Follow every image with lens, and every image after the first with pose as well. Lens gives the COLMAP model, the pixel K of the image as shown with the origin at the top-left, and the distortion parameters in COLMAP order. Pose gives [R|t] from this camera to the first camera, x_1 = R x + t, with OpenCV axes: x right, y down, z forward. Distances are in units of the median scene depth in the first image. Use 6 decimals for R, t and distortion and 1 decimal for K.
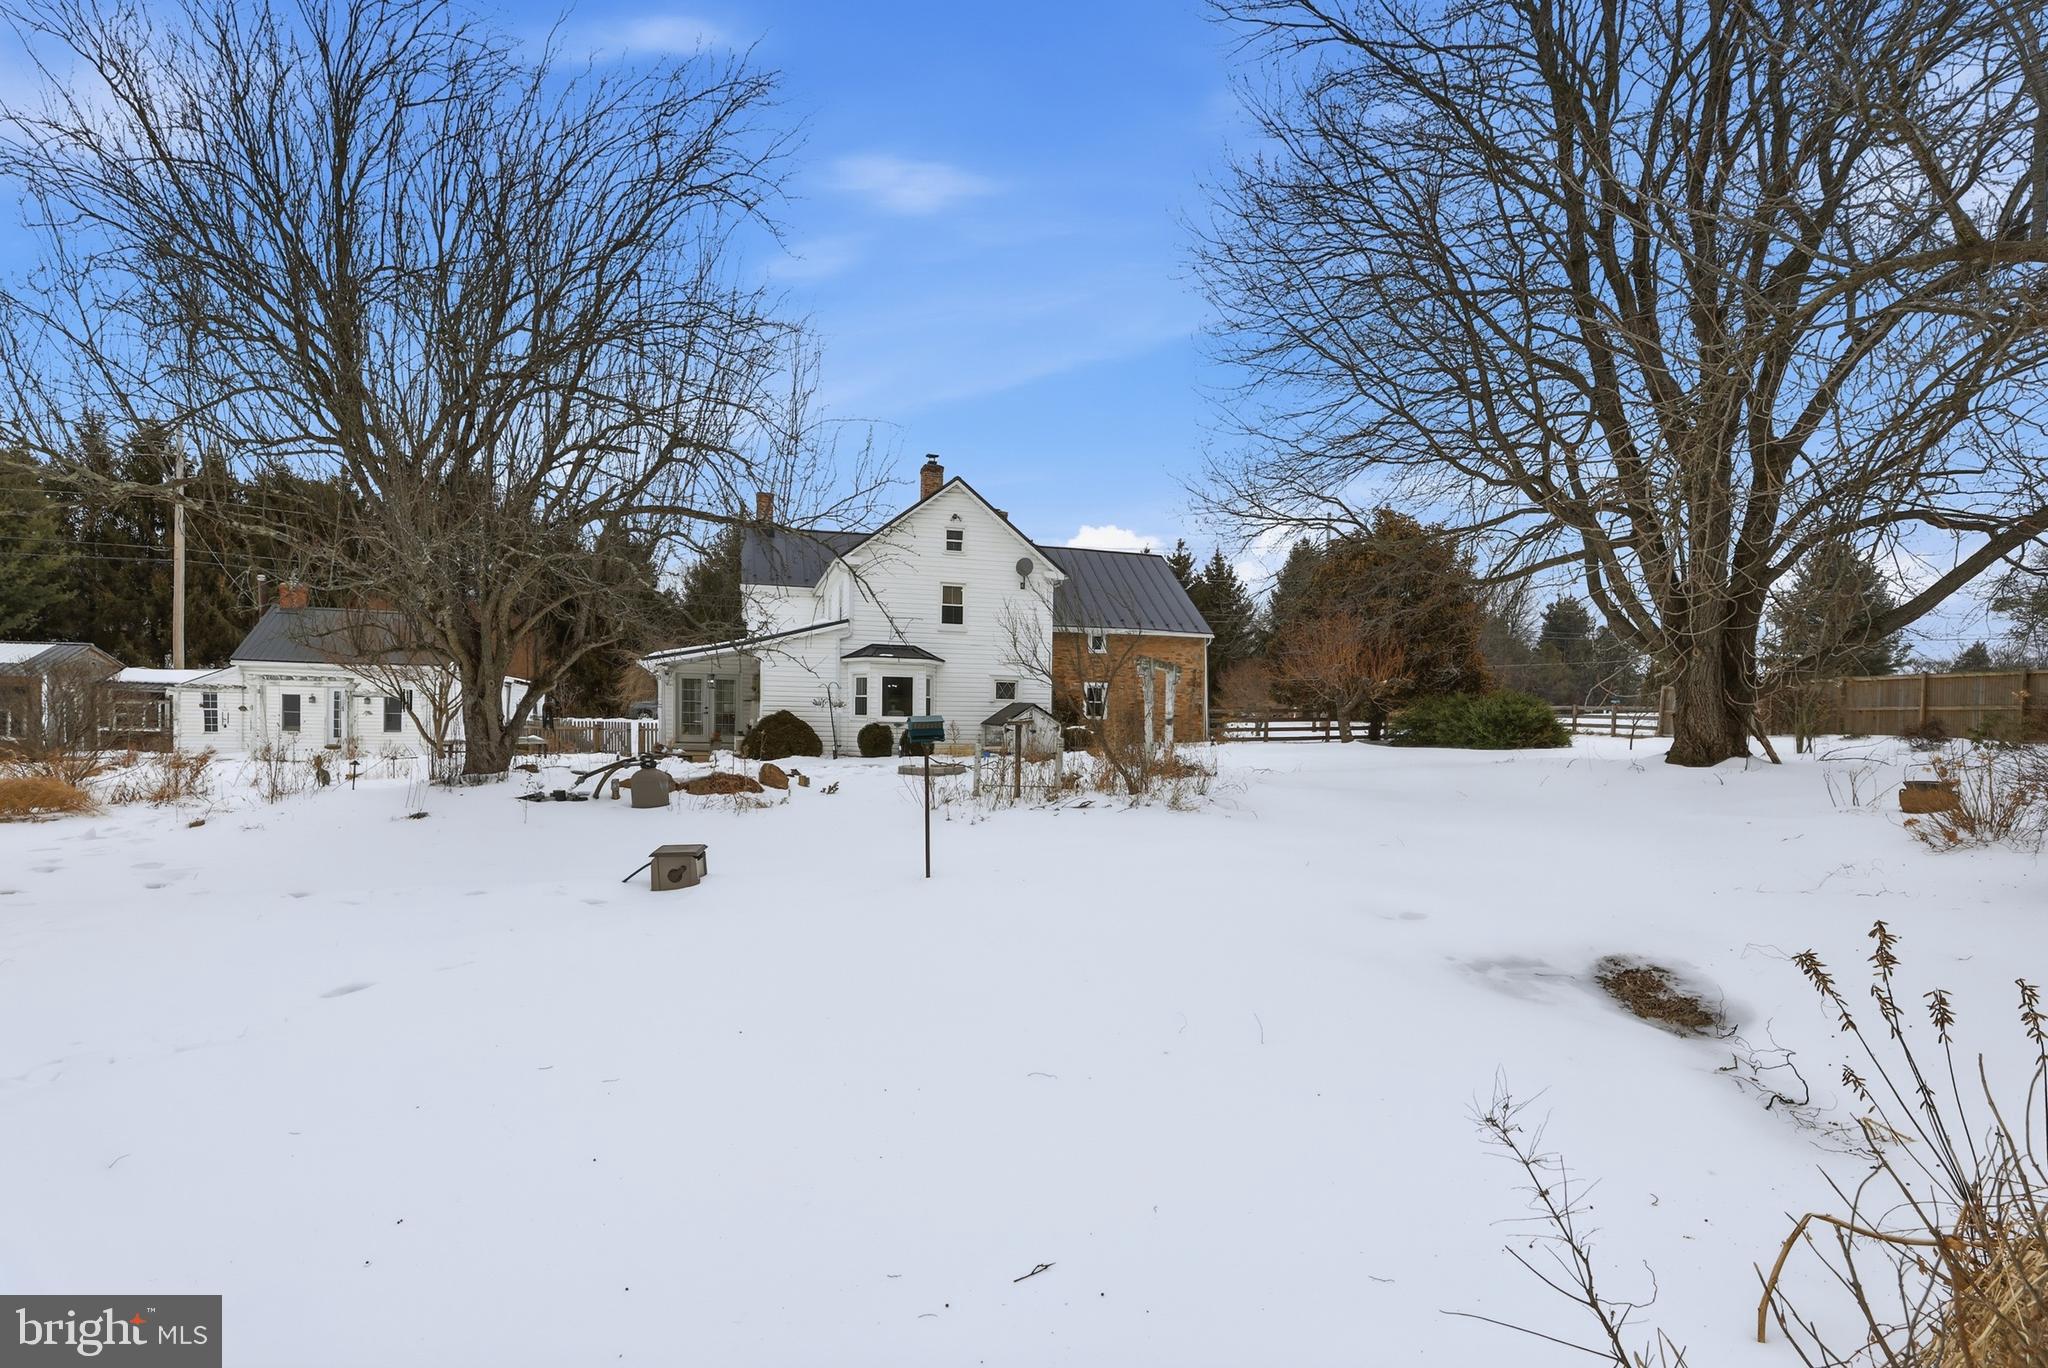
lens RADIAL K [[981.2, 0, 1023.8], [0, 981.2, 733.8], [0, 0, 1]] dist [0.020668, -0.000314]
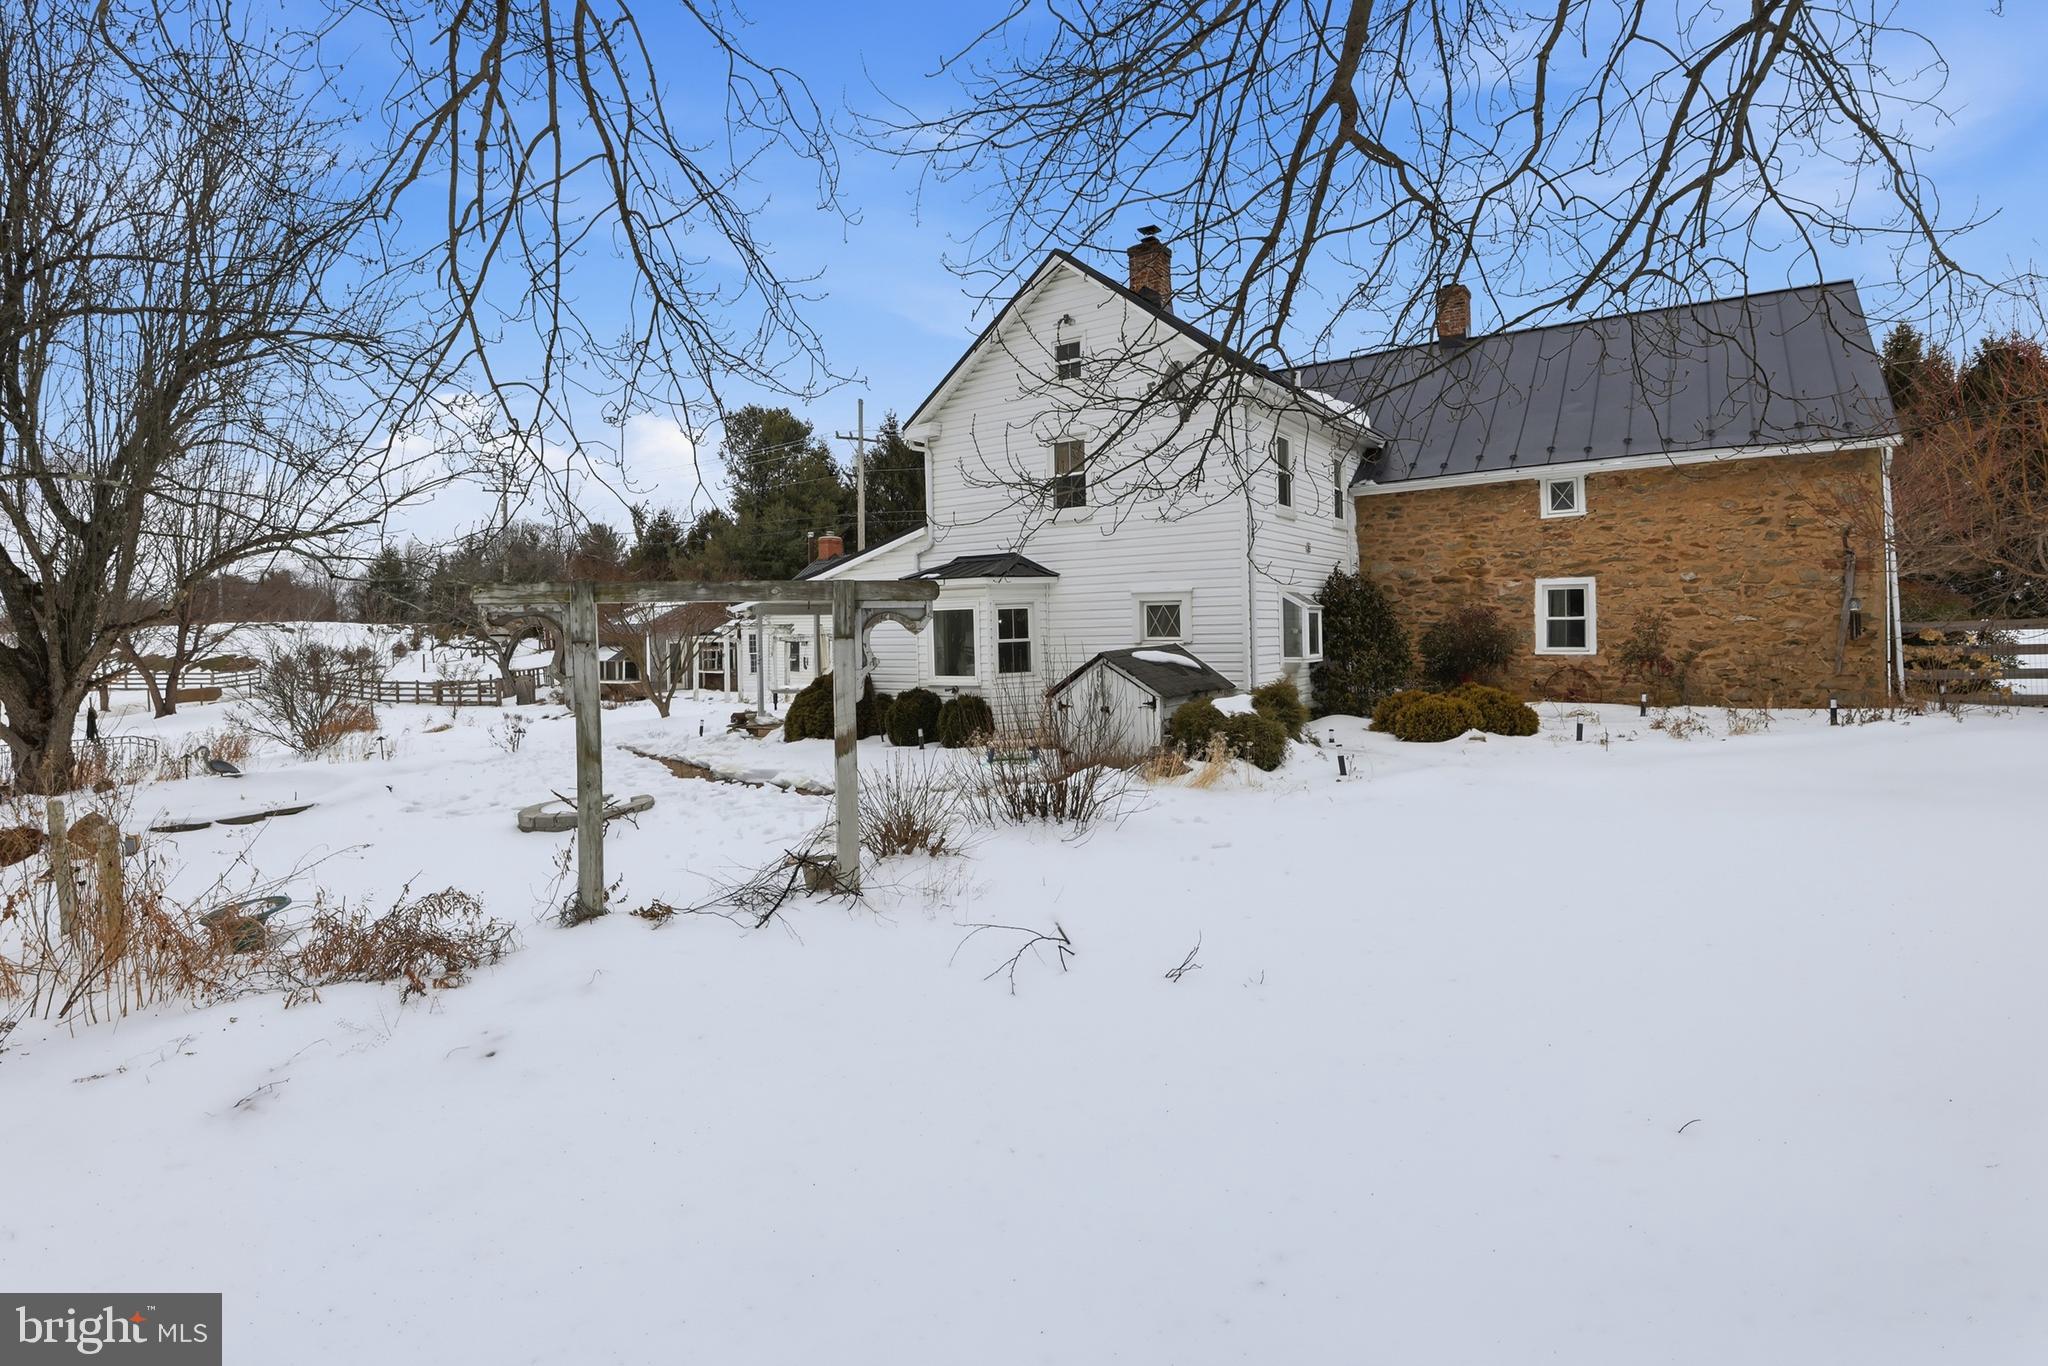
lens RADIAL K [[1015.2, 0, 1024.0], [0, 1015.2, 683.0], [0, 0, 1]] dist [0.000545, 0.001270]
pose [[0.640968, -0.000839, -0.767567, 0.292217], [0.024758, 0.999502, 0.019581, -0.016438], [0.767168, -0.031555, 0.640669, 0.469898]]
